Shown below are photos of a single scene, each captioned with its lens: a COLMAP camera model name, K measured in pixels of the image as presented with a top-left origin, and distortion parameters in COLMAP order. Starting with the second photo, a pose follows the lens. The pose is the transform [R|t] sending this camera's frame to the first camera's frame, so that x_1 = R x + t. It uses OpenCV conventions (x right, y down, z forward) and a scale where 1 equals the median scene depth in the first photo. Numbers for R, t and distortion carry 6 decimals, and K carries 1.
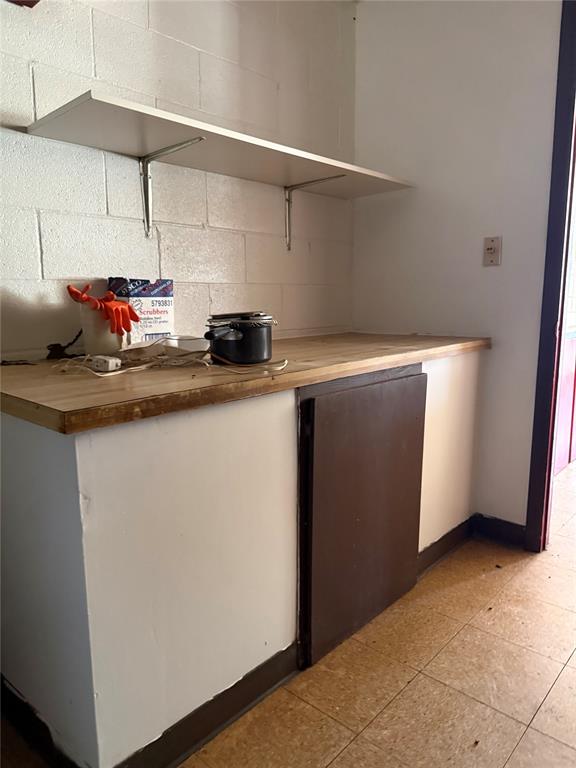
lens RADIAL K [[545.0, 0, 284.8], [0, 545.0, 380.7], [0, 0, 1]] dist [0.042938, -0.055506]
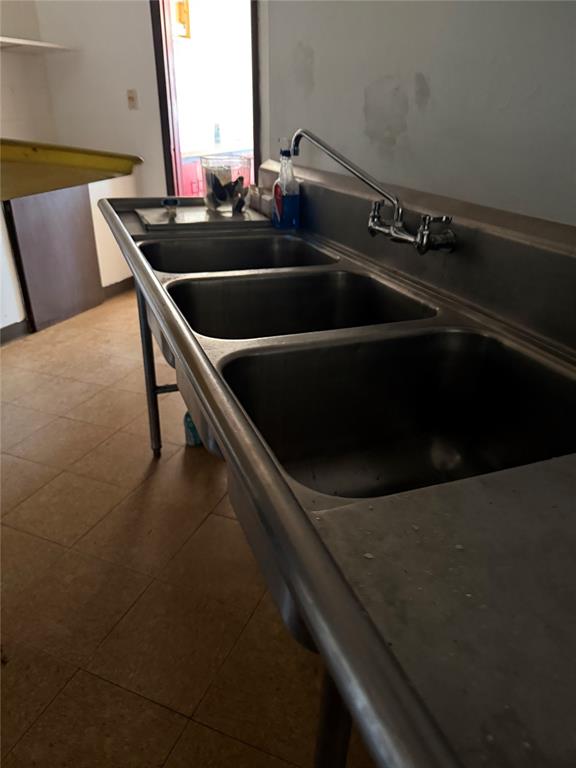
lens RADIAL K [[551.5, 0, 288.0], [0, 551.5, 384.0], [0, 0, 1]] dist [0.010105, -0.023927]
pose [[0.941840, -0.146433, 0.302480, 0.276756], [0.051075, 0.951992, 0.301833, 0.136070], [-0.332157, -0.268829, 0.904103, -1.207223]]
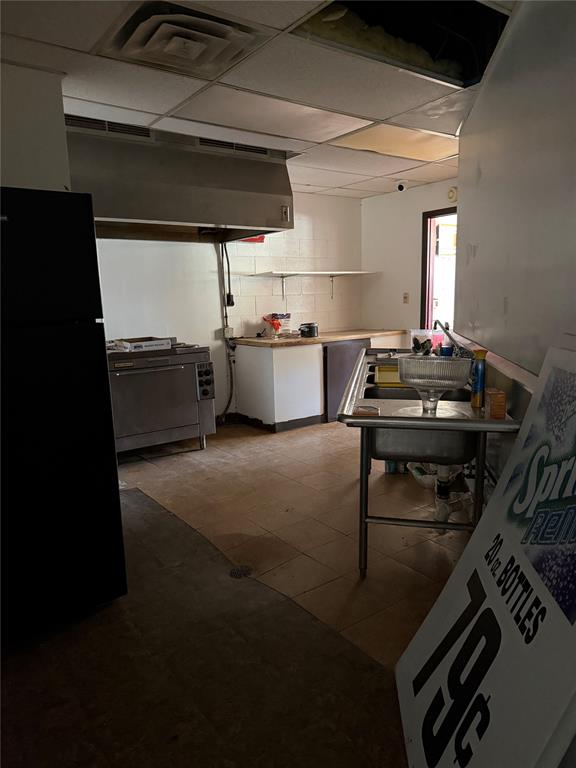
lens RADIAL K [[545.5, 0, 285.9], [0, 545.5, 386.0], [0, 0, 1]] dist [0.159741, -0.204617]
pose [[0.979896, 0.008067, -0.199346, 0.485908], [-0.007333, 0.999963, 0.004421, 0.270846], [0.199374, -0.002870, 0.979919, -2.537716]]
